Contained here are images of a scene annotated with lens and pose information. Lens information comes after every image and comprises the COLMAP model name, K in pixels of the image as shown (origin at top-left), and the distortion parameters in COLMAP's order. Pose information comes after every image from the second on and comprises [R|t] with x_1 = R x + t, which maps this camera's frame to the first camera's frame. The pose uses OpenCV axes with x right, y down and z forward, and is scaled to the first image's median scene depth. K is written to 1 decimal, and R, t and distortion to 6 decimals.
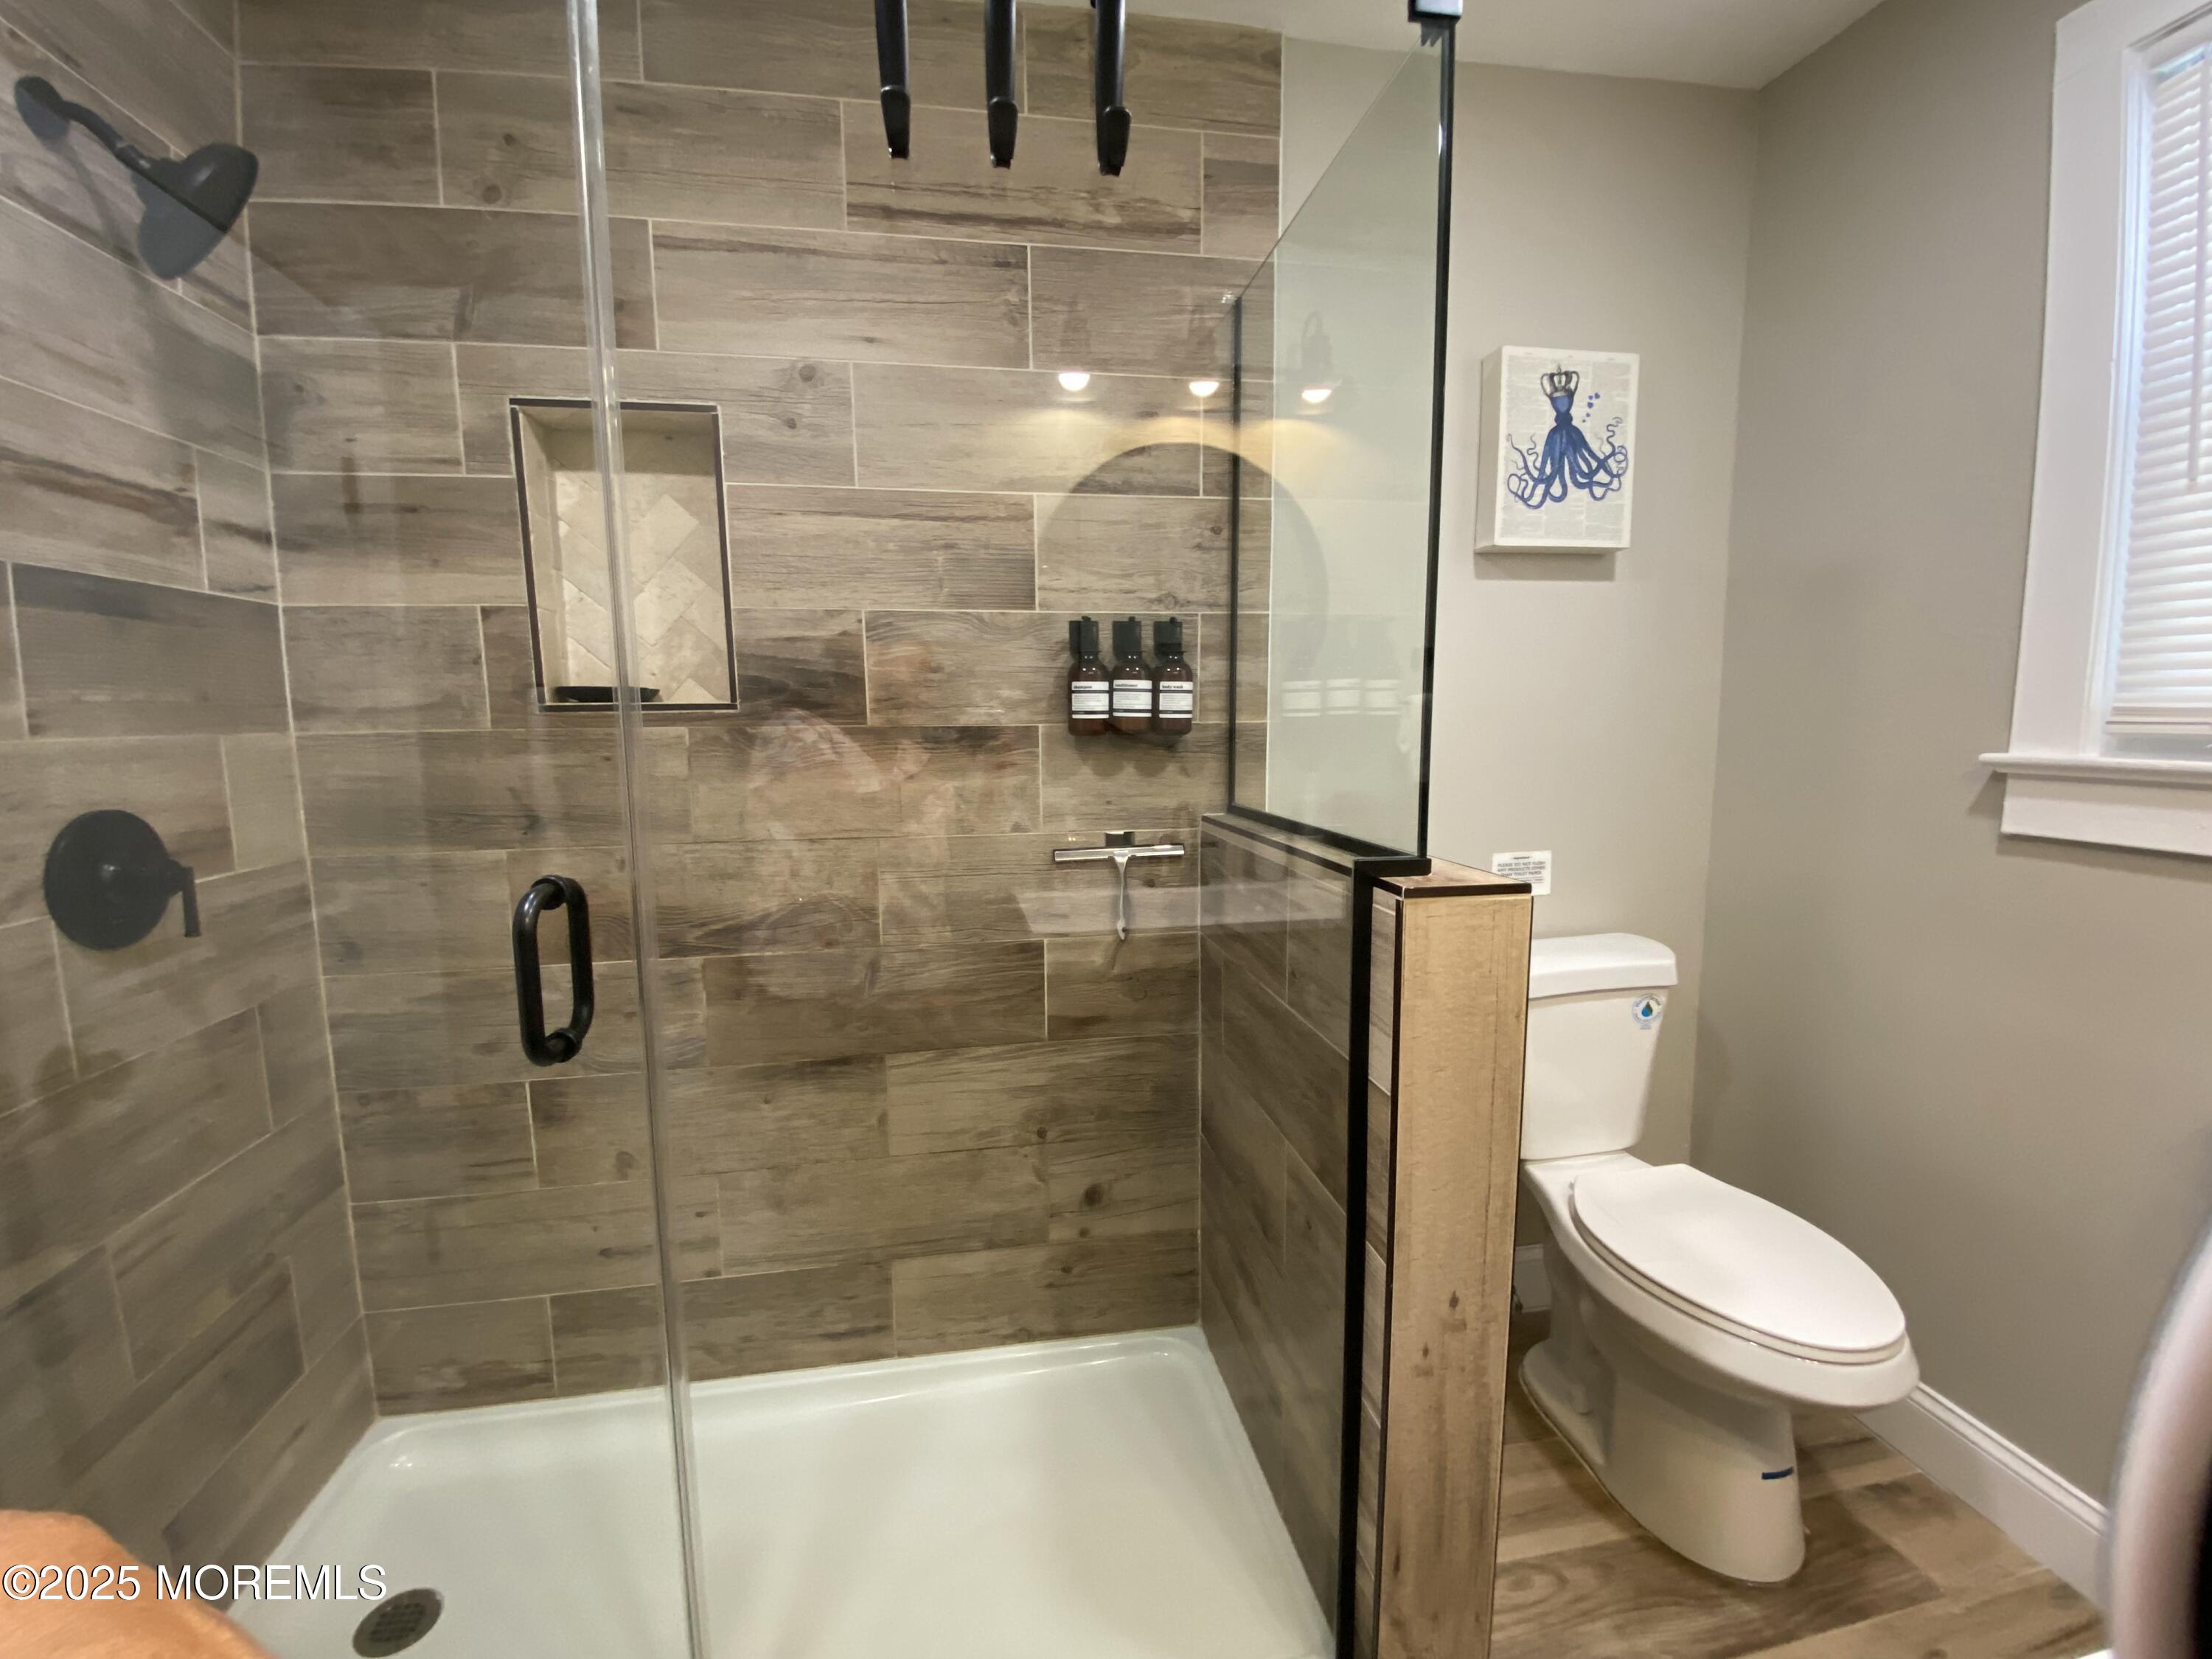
lens RADIAL K [[890.2, 0, 1120.9], [0, 890.2, 832.0], [0, 0, 1]] dist [0.032753, -0.026504]
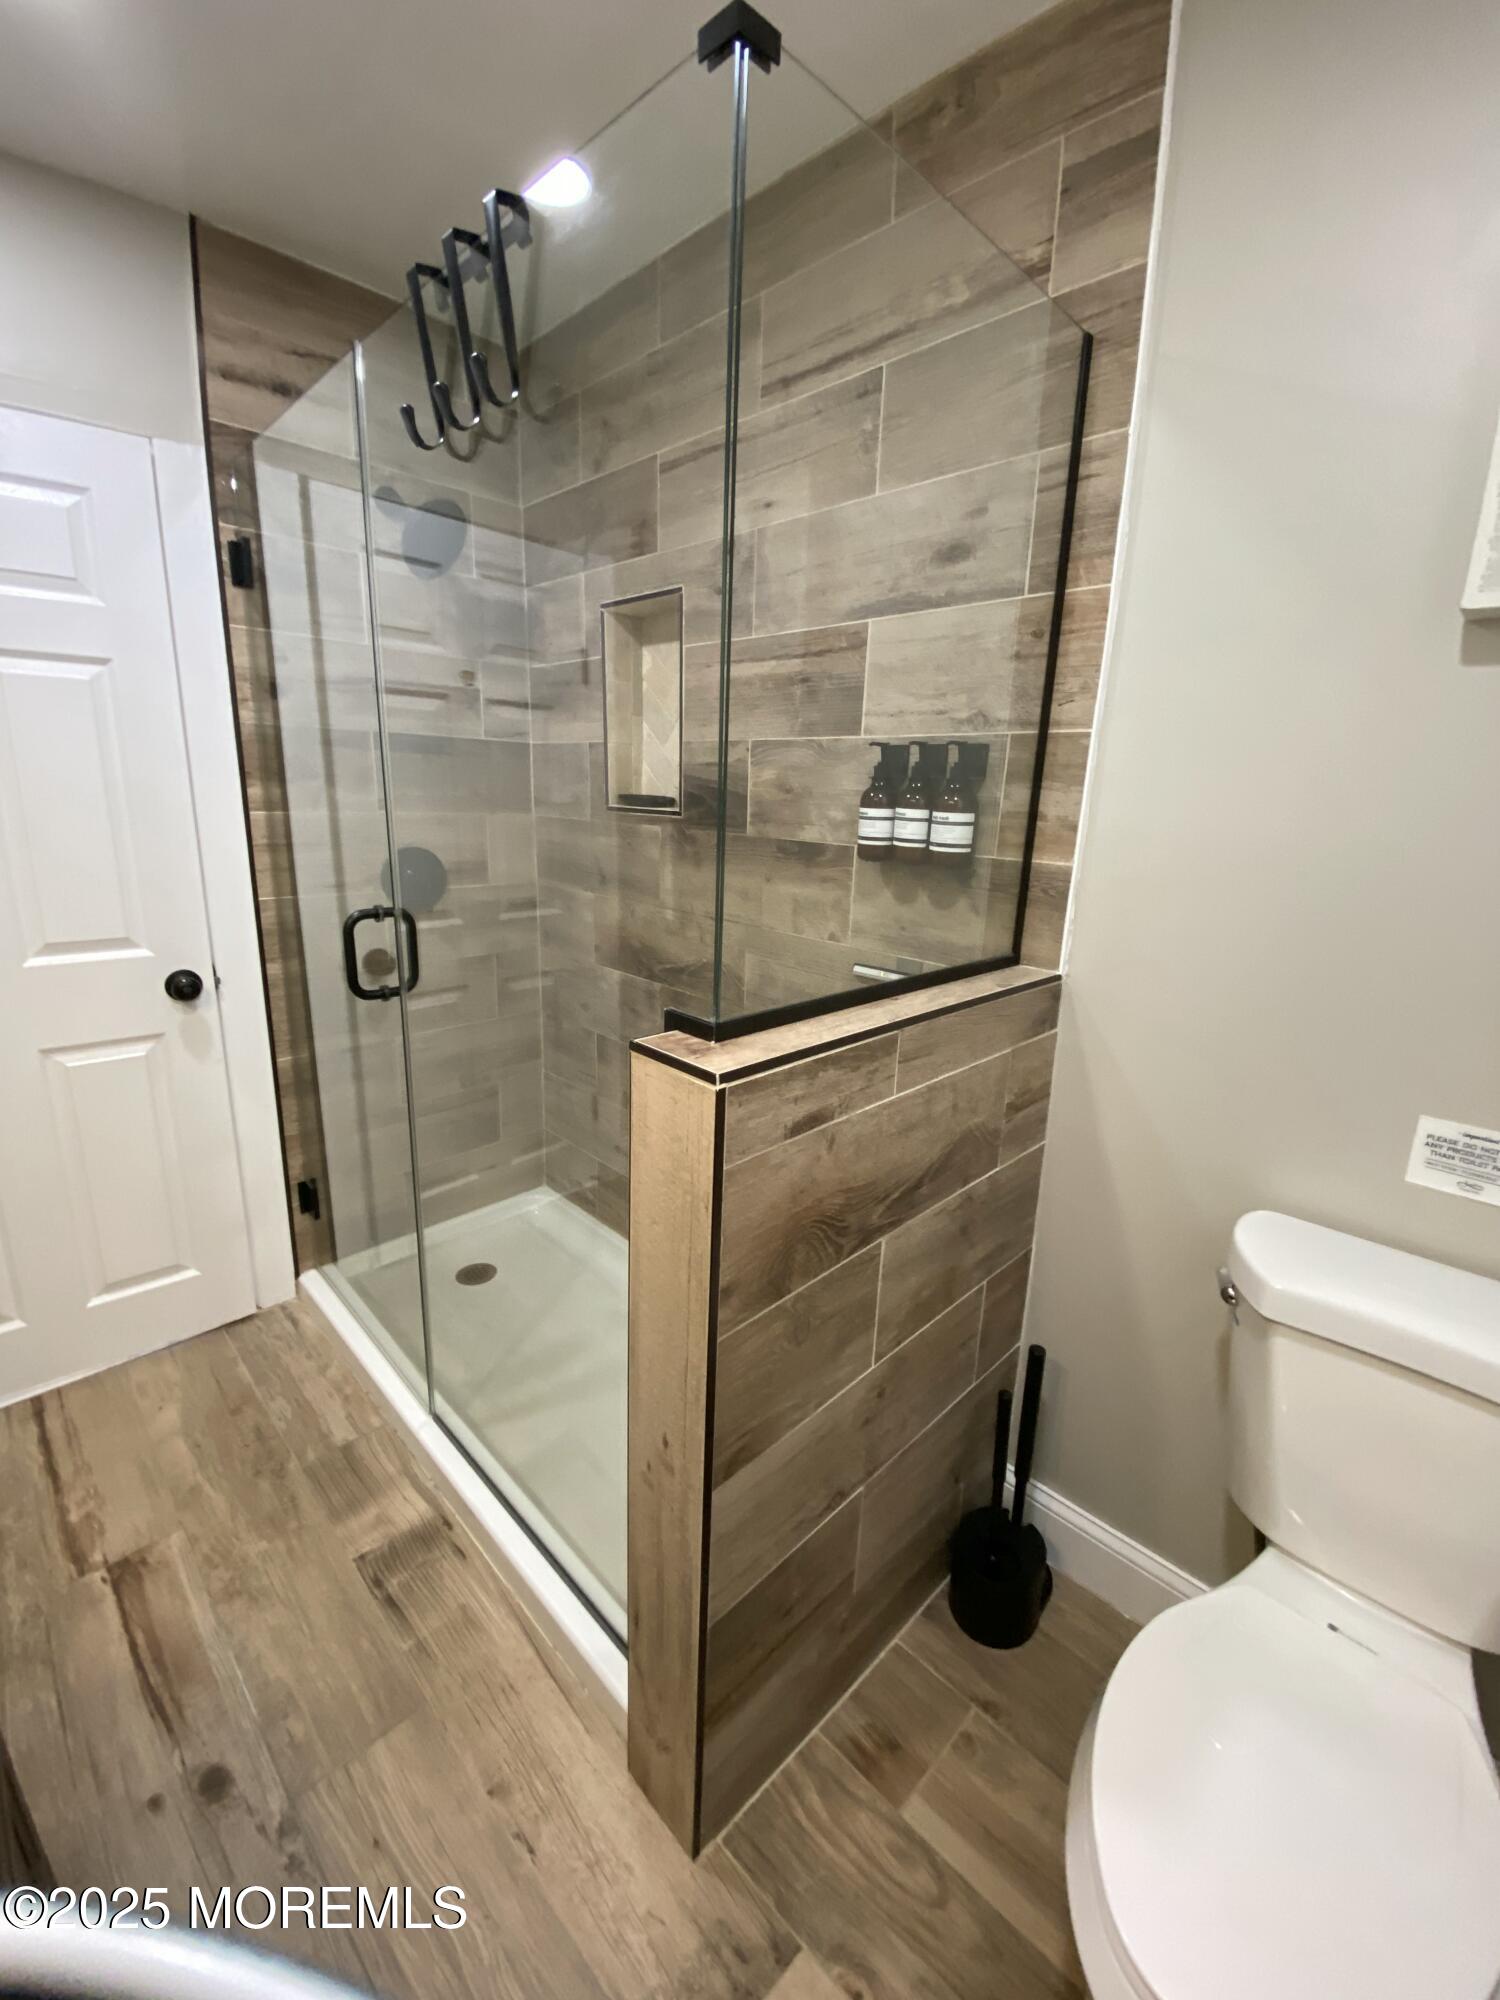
lens RADIAL K [[823.1, 0, 750.0], [0, 823.1, 1000.0], [0, 0, 1]] dist [0.032739, -0.027075]
pose [[0.566206, 0.237725, -0.789239, 0.671146], [-0.148896, 0.971254, 0.185730, -0.106070], [0.810704, 0.012353, 0.585326, 0.322851]]
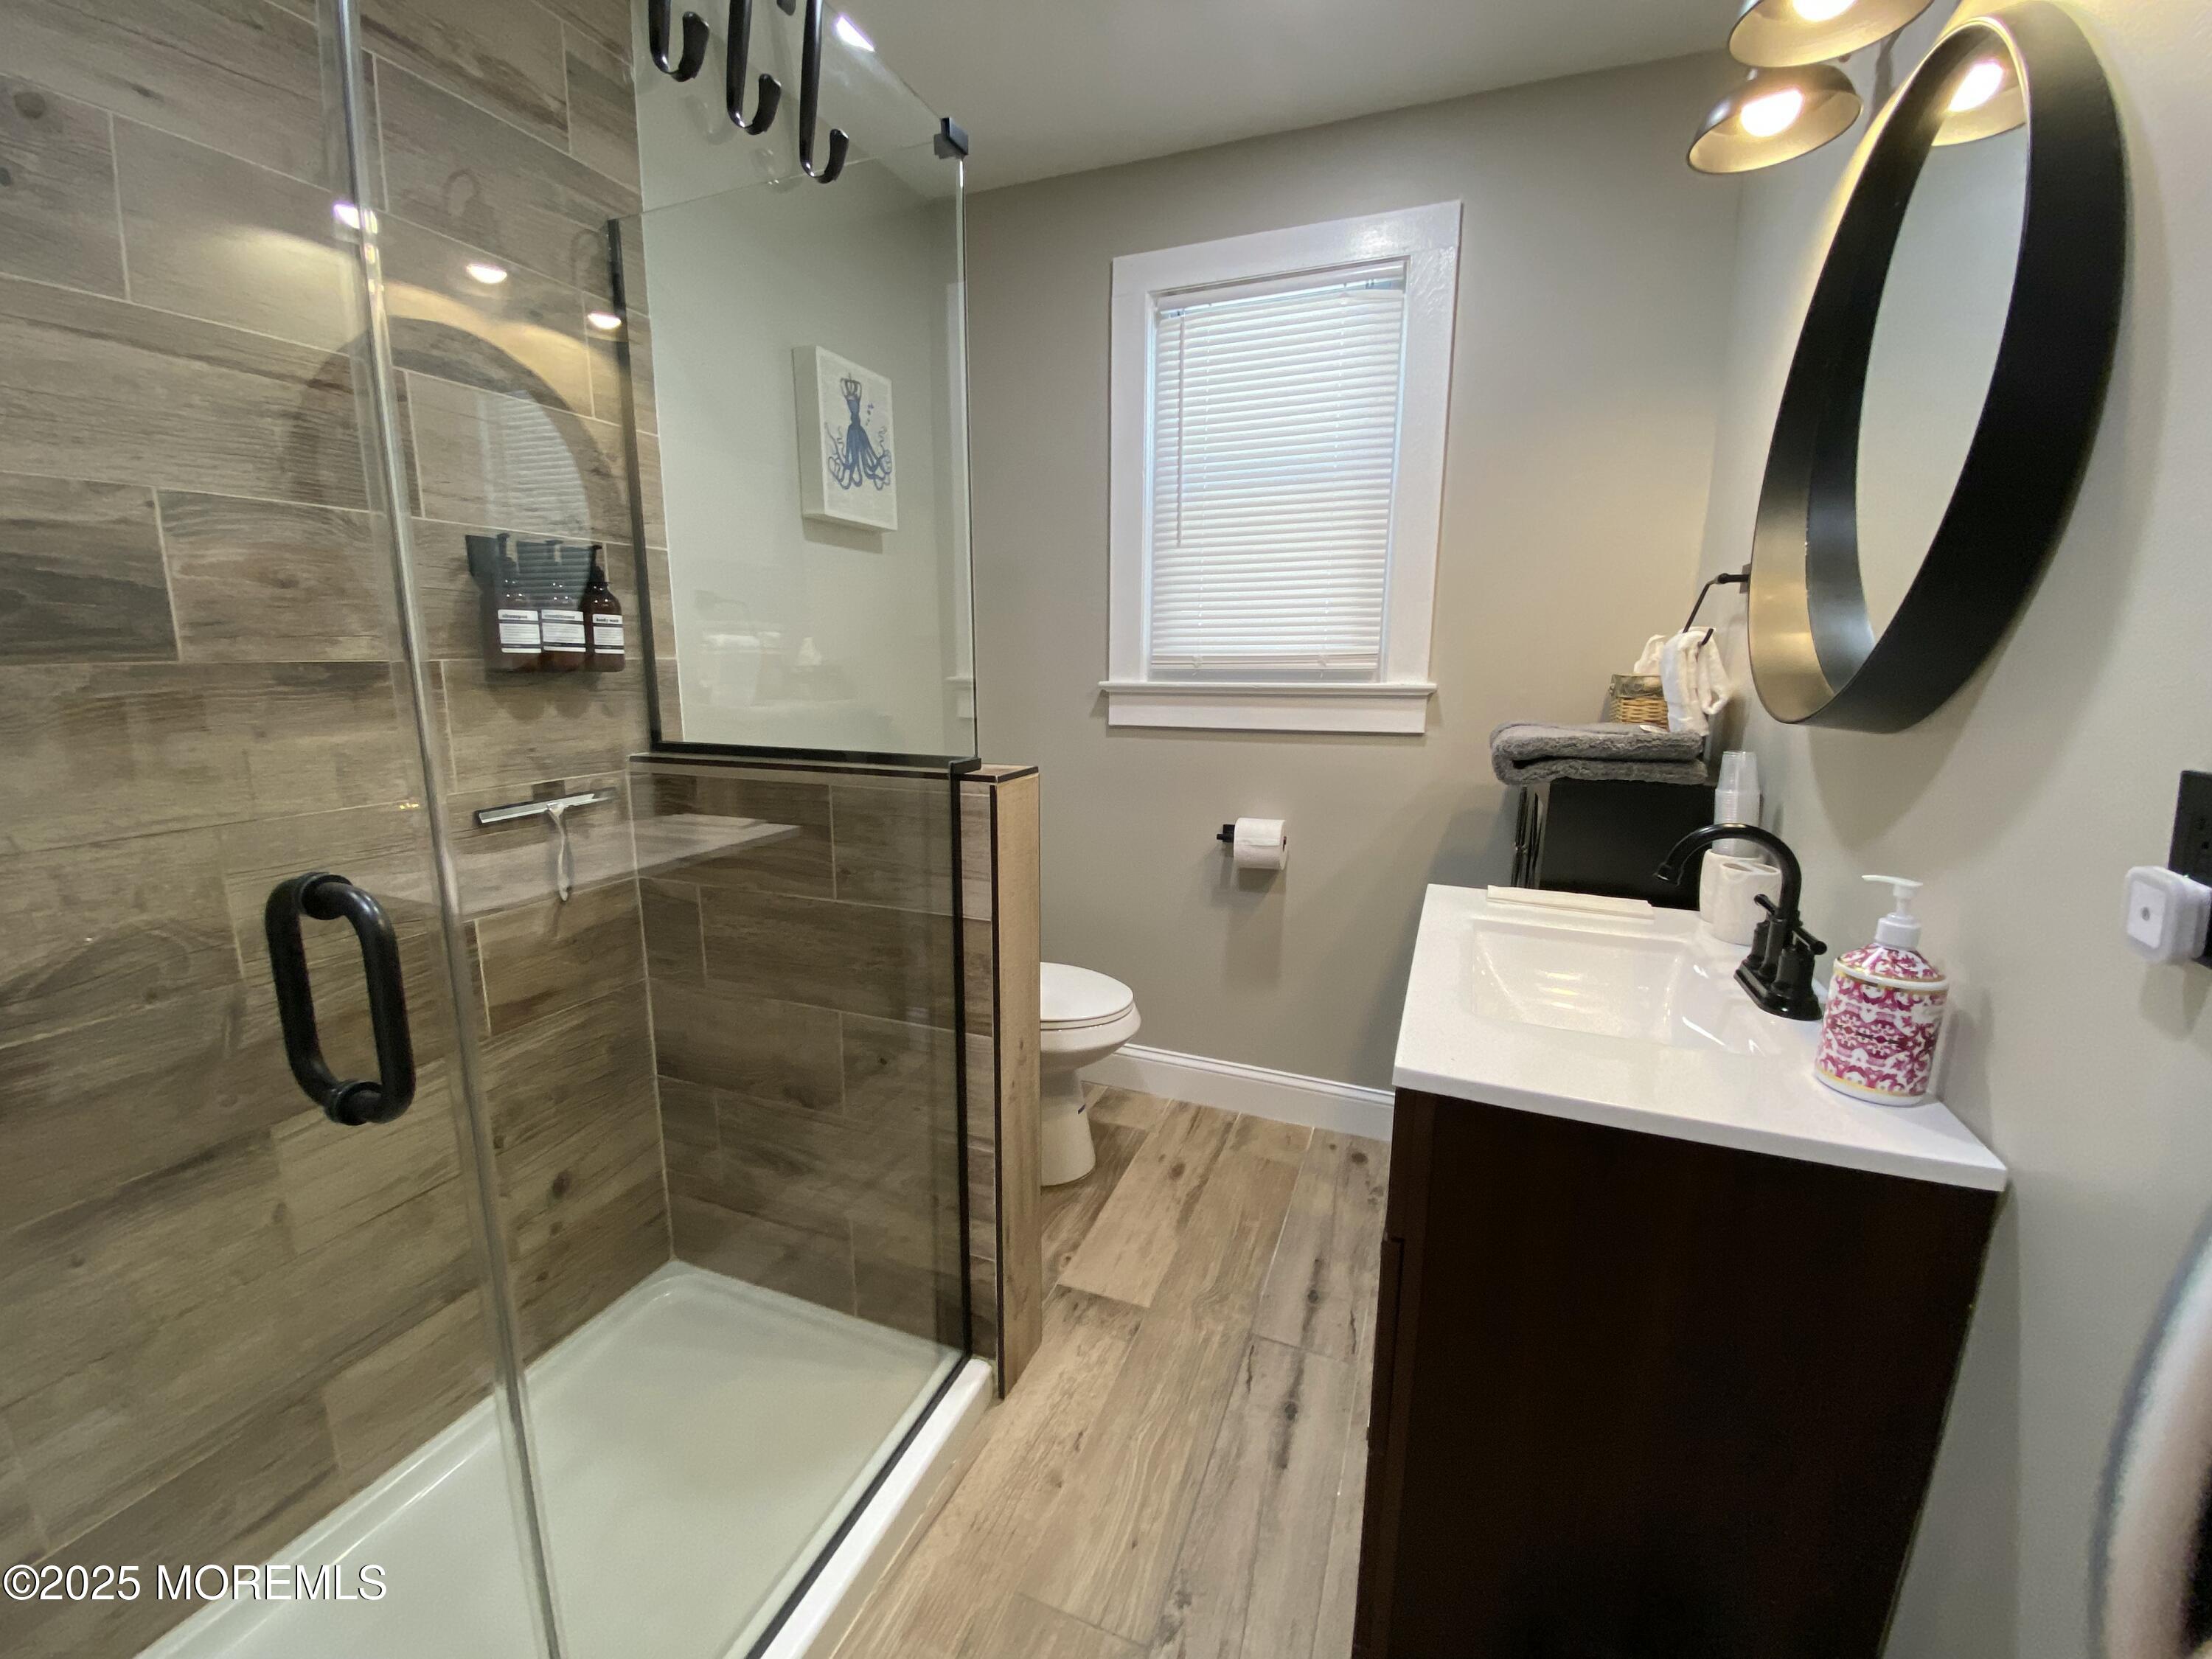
lens RADIAL K [[861.3, 0, 1105.8], [0, 861.3, 843.0], [0, 0, 1]] dist [-0.011427, -0.009433]
pose [[0.523869, -0.166493, 0.835369, -0.457382], [0.098431, 0.985974, 0.134783, -0.000333], [-0.846093, 0.011618, 0.532909, 0.070254]]
